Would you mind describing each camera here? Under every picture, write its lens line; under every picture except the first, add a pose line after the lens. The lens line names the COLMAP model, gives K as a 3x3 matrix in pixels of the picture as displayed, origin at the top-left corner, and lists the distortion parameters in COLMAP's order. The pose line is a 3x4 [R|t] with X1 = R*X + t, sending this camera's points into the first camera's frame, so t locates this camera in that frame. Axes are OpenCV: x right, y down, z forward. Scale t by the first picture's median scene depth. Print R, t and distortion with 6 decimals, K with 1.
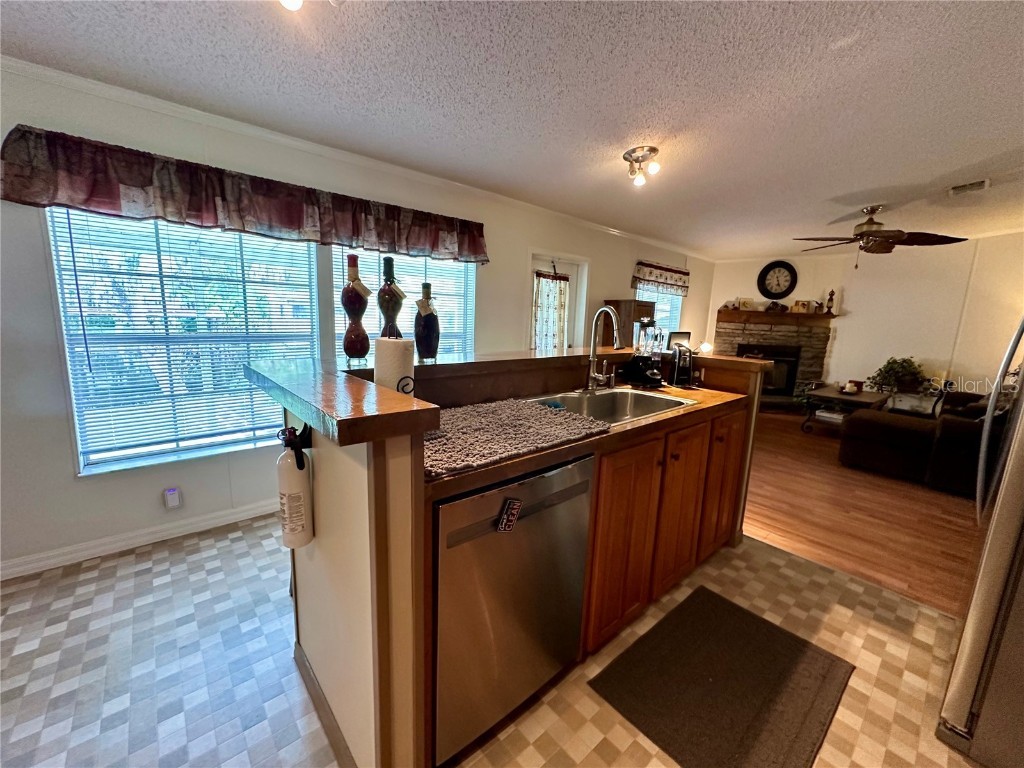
lens RADIAL K [[409.7, 0, 512.2], [0, 409.7, 384.4], [0, 0, 1]] dist [-0.004188, 0.000826]
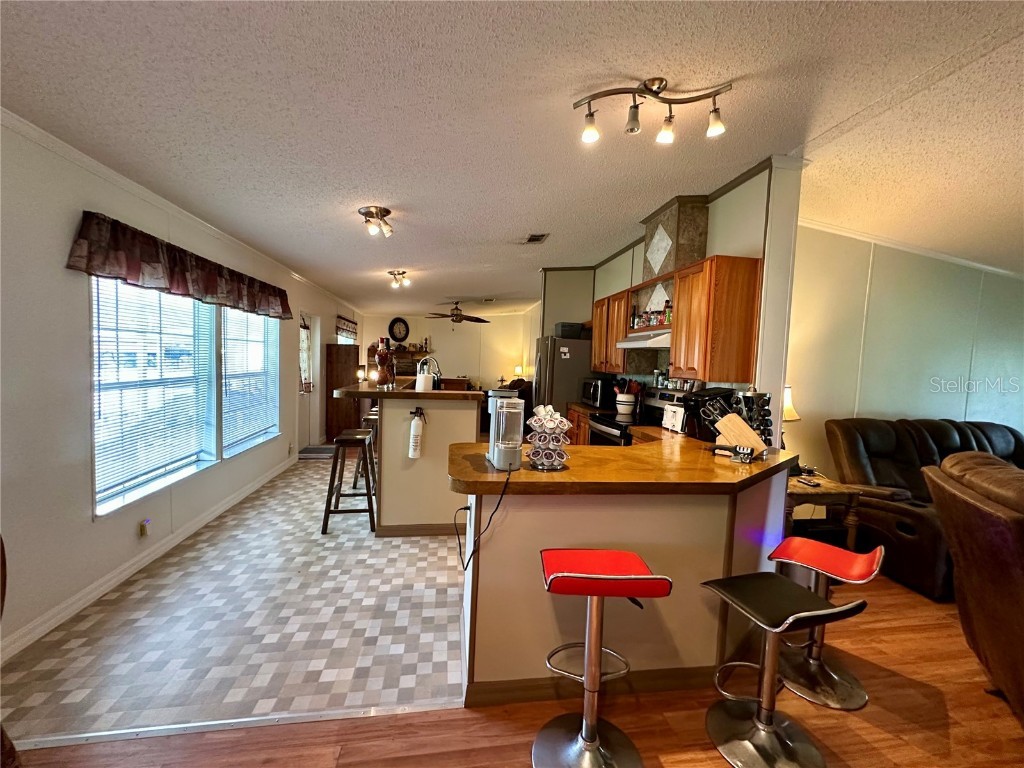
lens RADIAL K [[409.7, 0, 512.2], [0, 409.7, 384.4], [0, 0, 1]] dist [-0.004188, 0.000826]
pose [[0.535337, -0.063500, 0.842248, -0.545723], [0.120825, 0.992672, -0.001955, 0.005532], [-0.835952, 0.102811, 0.539086, -0.211817]]
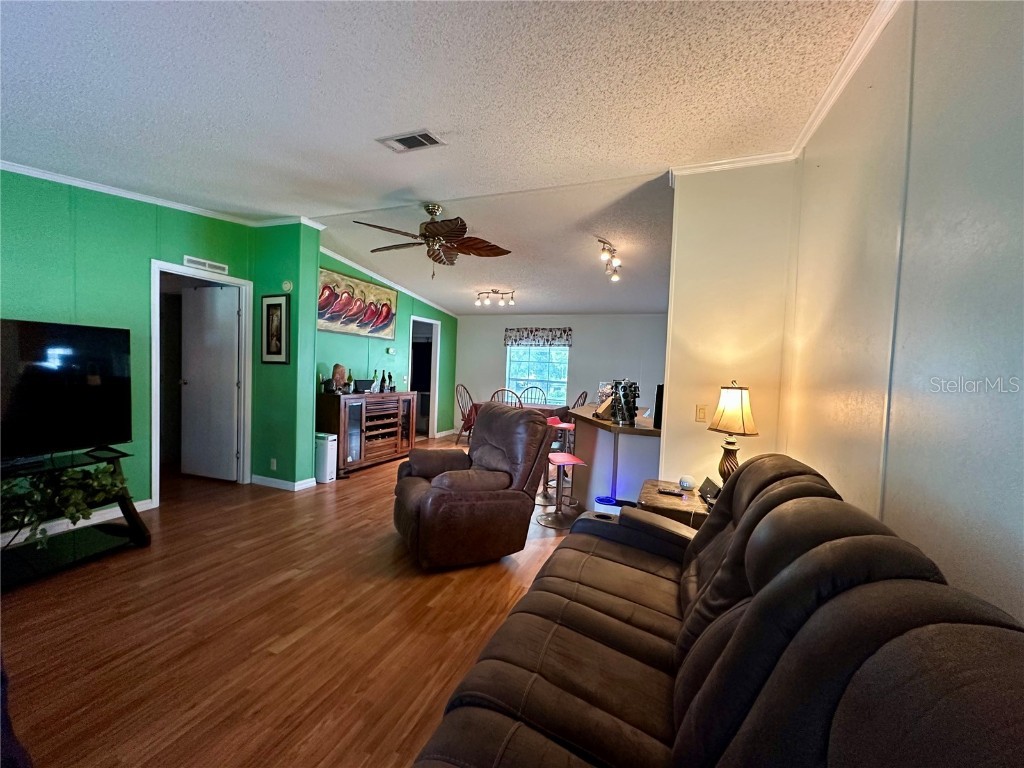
lens RADIAL K [[410.9, 0, 508.3], [0, 410.9, 384.9], [0, 0, 1]] dist [-0.000525, 0.000232]
pose [[0.440454, 0.013548, -0.897673, 0.491056], [-0.175419, 0.981912, -0.071253, 0.131056], [0.880471, 0.188853, 0.434863, -0.644095]]
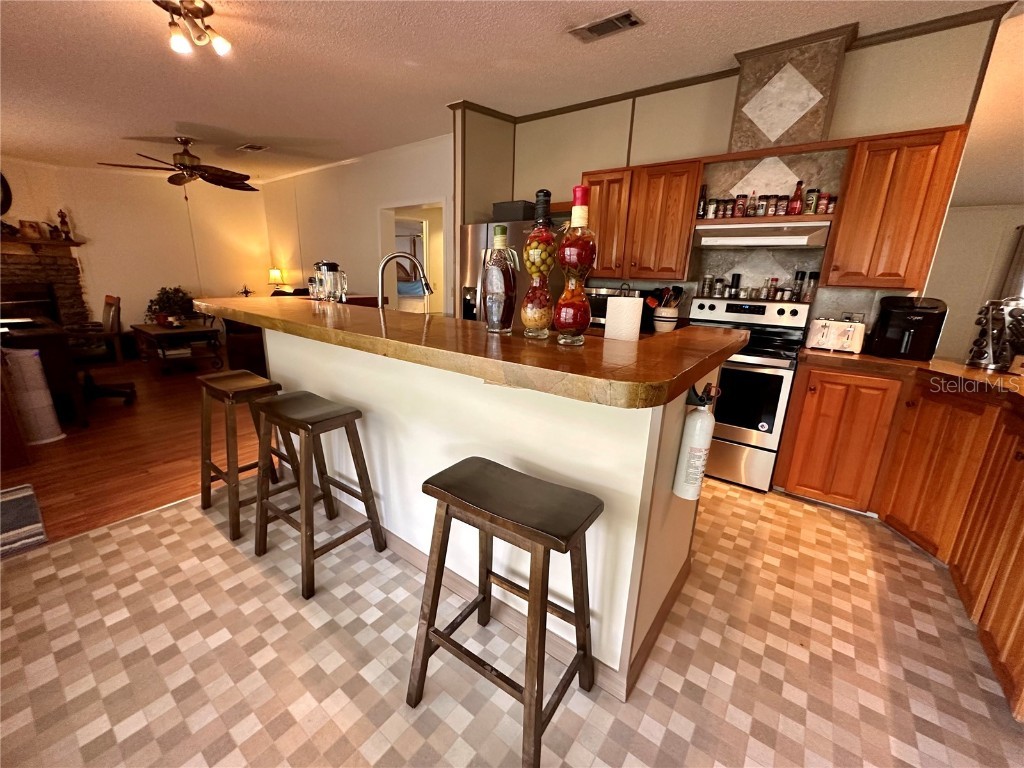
lens RADIAL K [[409.7, 0, 512.2], [0, 409.7, 384.4], [0, 0, 1]] dist [-0.004188, 0.000826]
pose [[-0.200252, -0.296235, 0.933887, -0.324921], [0.122227, 0.938194, 0.323810, -0.070393], [-0.972090, 0.178990, -0.151667, 0.374081]]
